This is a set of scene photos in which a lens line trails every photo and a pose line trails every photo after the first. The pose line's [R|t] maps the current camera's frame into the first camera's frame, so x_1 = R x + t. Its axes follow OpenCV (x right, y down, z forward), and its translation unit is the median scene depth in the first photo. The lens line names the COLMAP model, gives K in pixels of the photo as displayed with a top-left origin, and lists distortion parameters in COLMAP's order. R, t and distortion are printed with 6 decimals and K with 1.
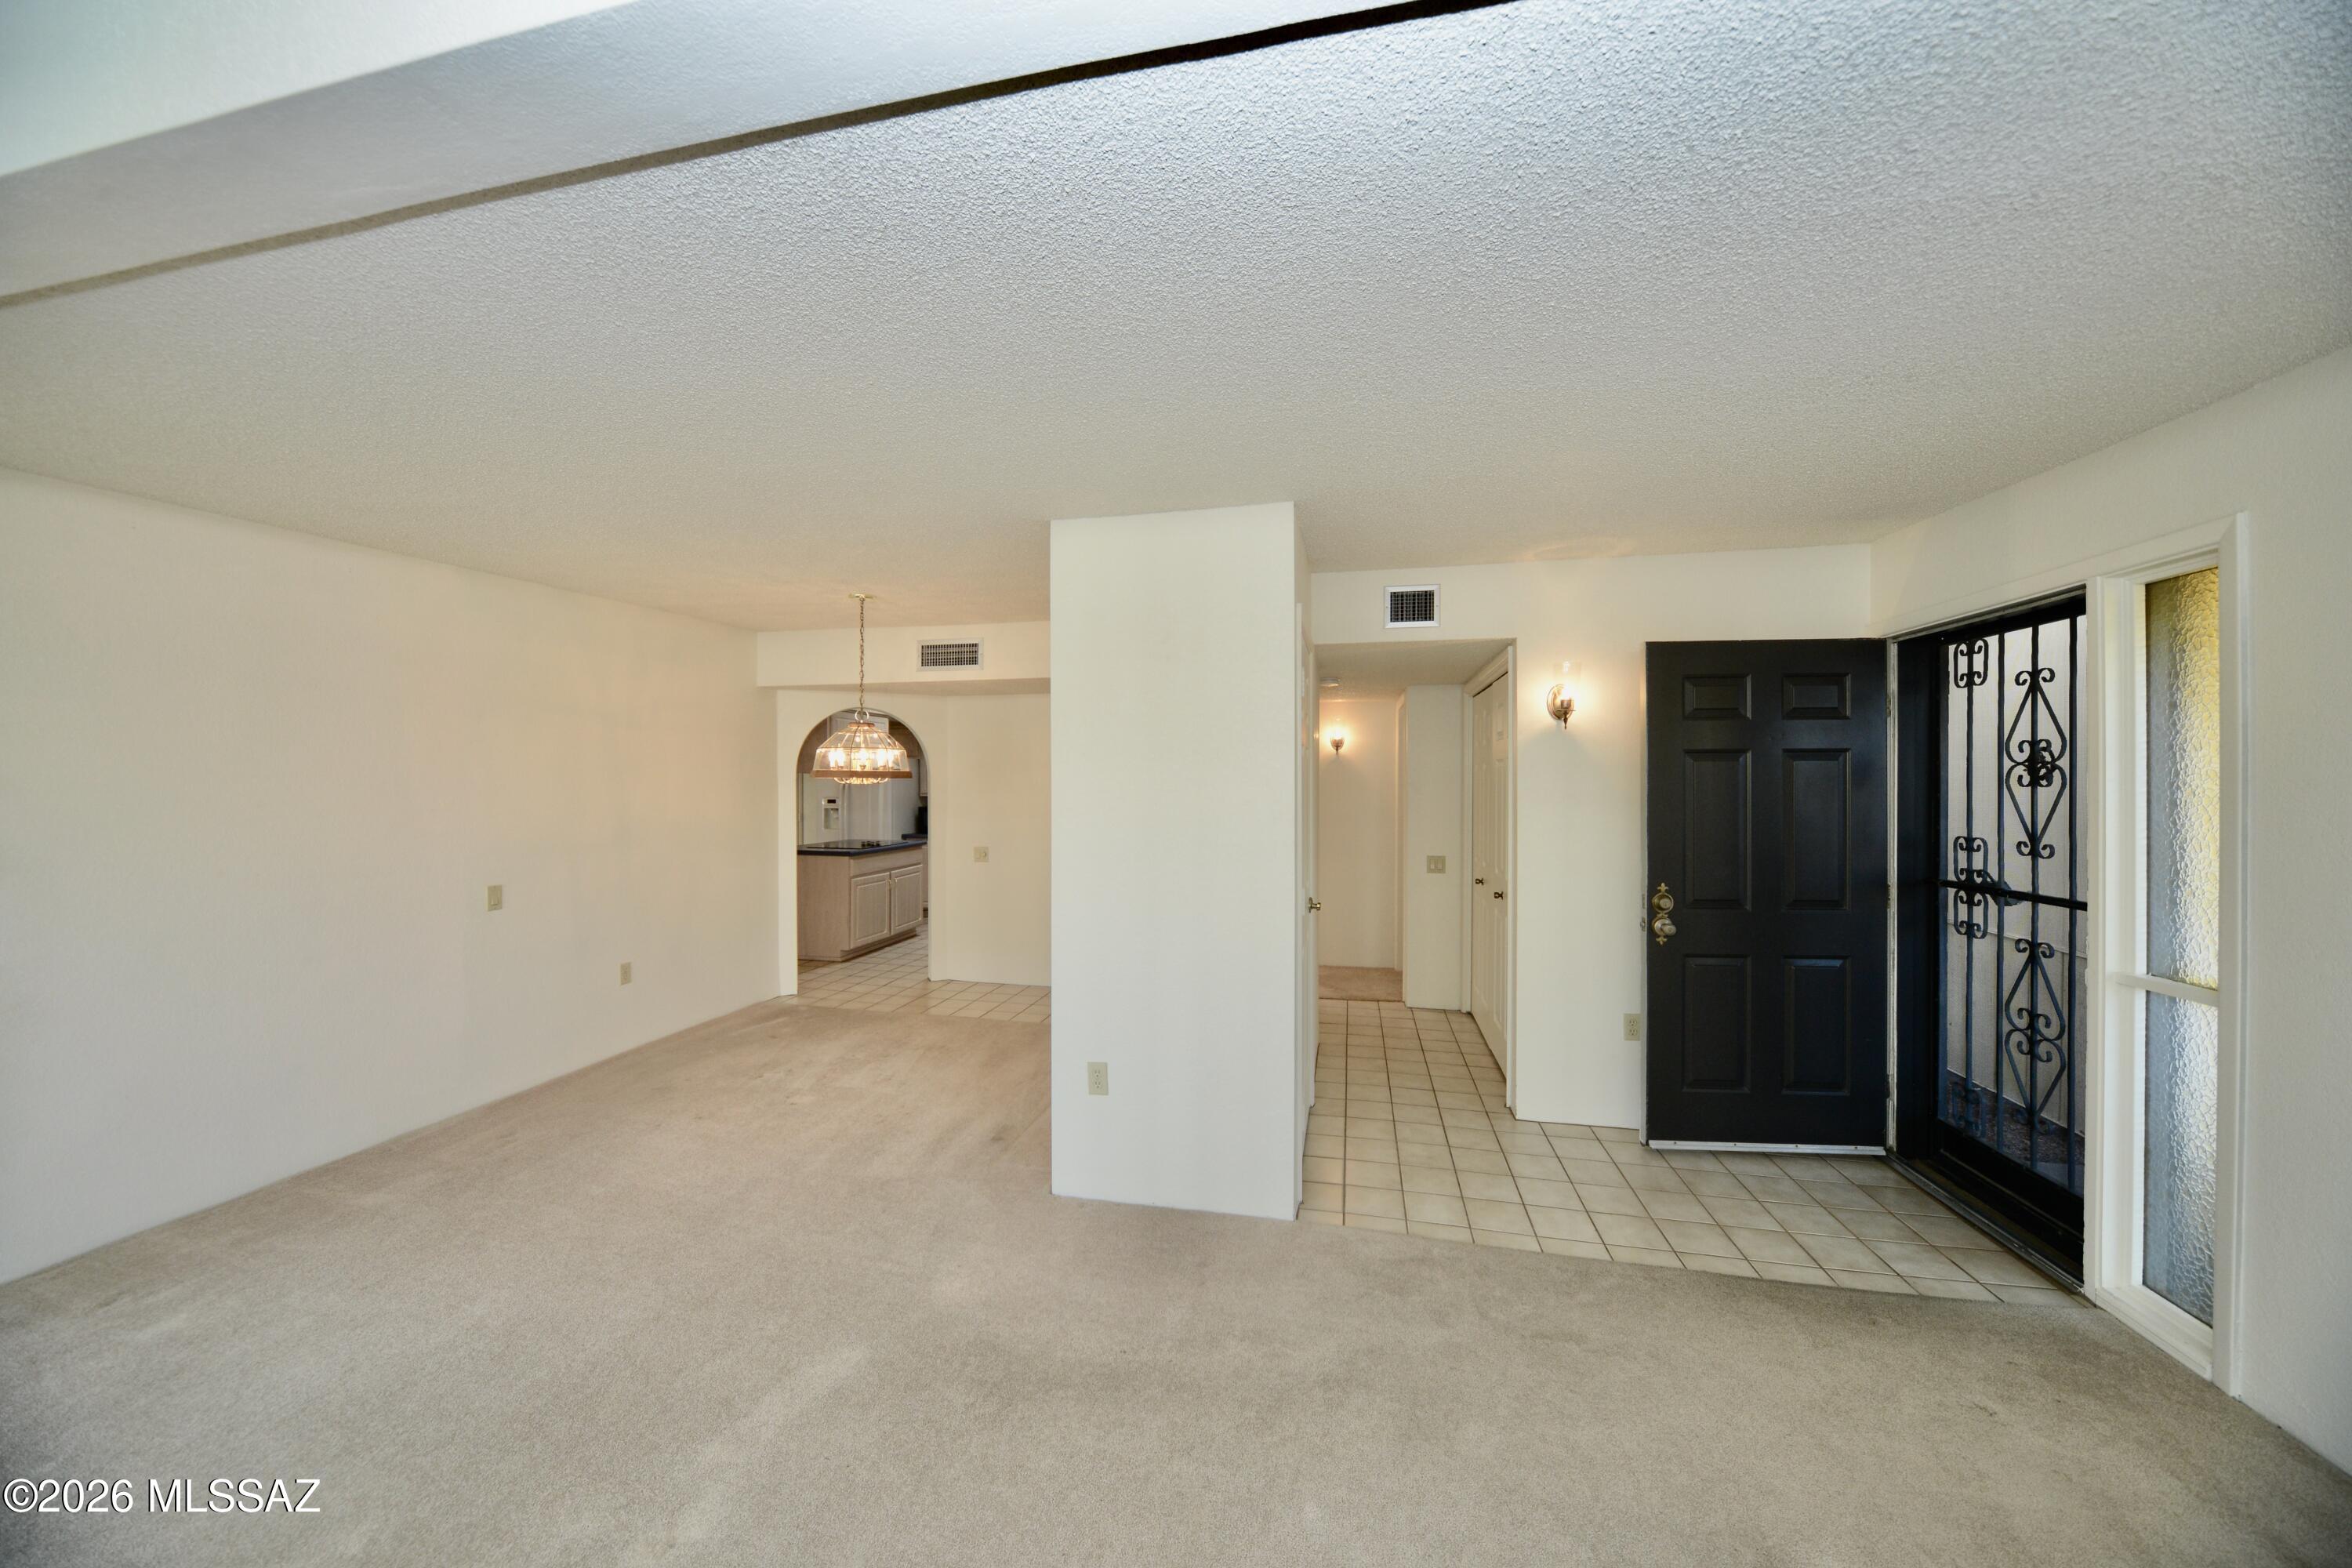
lens RADIAL K [[814.4, 0, 1174.5], [0, 814.4, 787.9], [0, 0, 1]] dist [-0.007884, 0.000066]
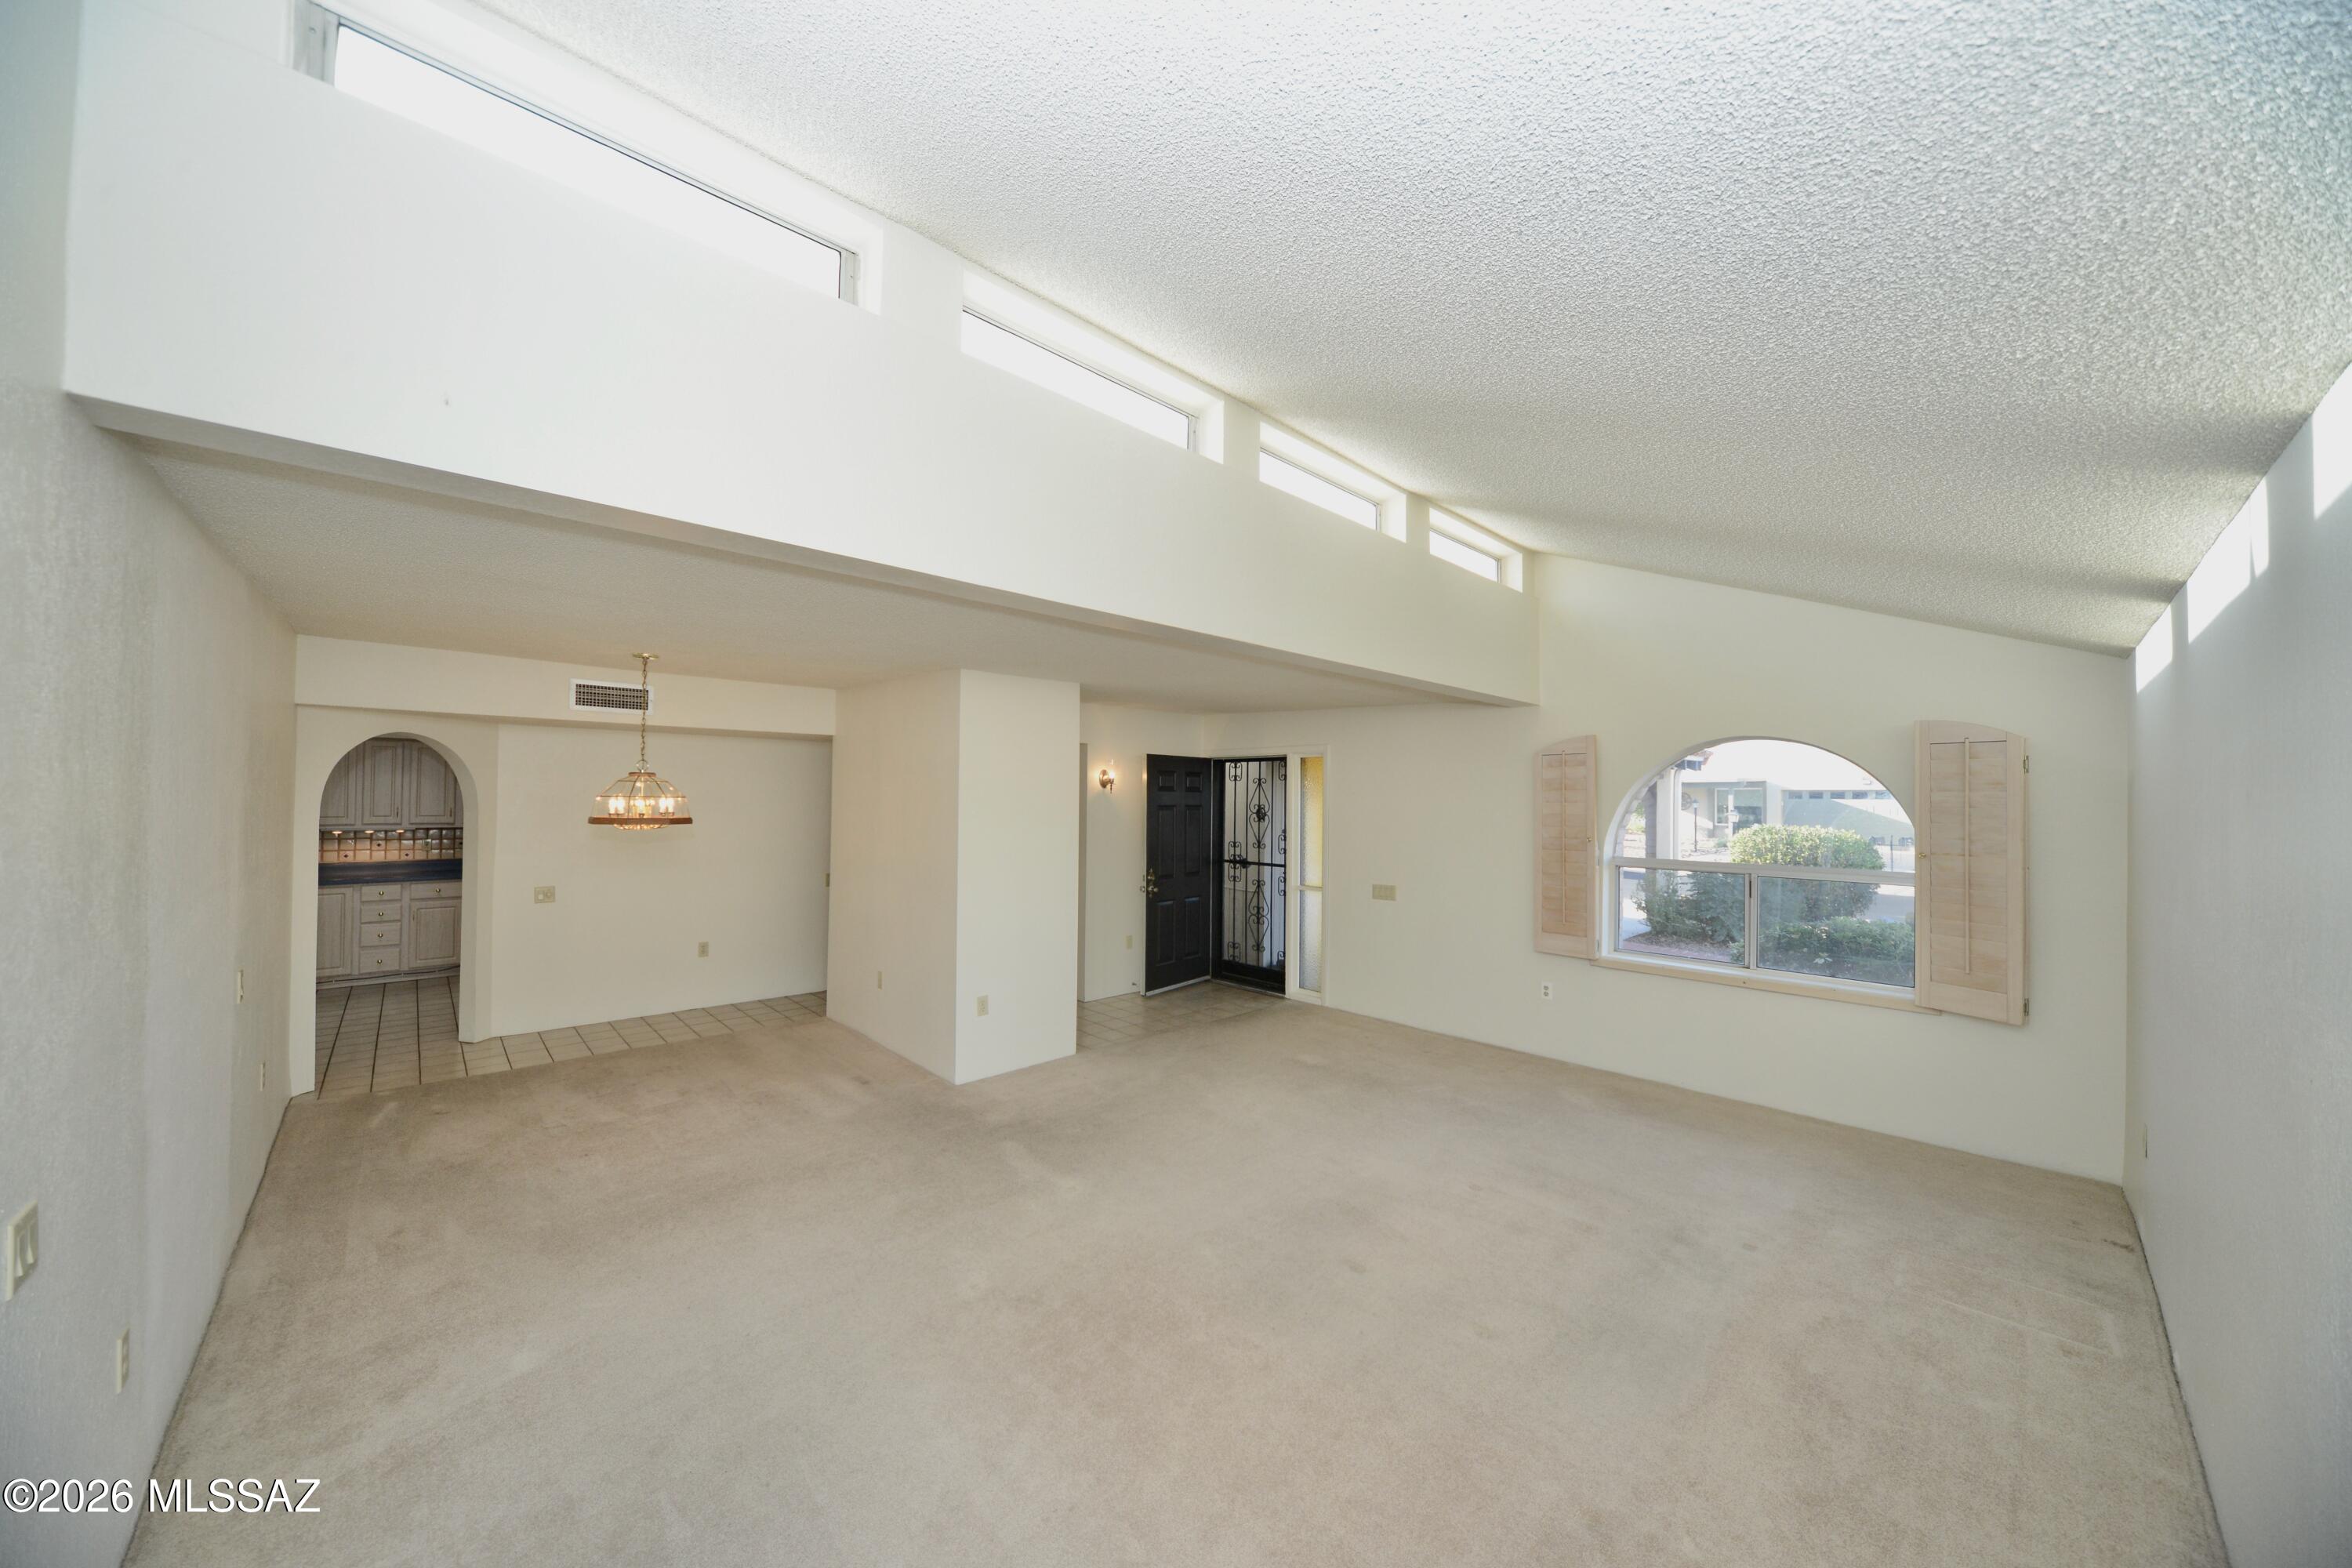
lens RADIAL K [[814.4, 0, 1163.9], [0, 814.4, 786.1], [0, 0, 1]] dist [-0.007884, 0.000066]
pose [[0.569146, 0.016938, 0.822062, -1.178537], [-0.006943, 0.999851, -0.015794, -0.067218], [-0.822208, 0.003282, 0.569178, -0.243415]]
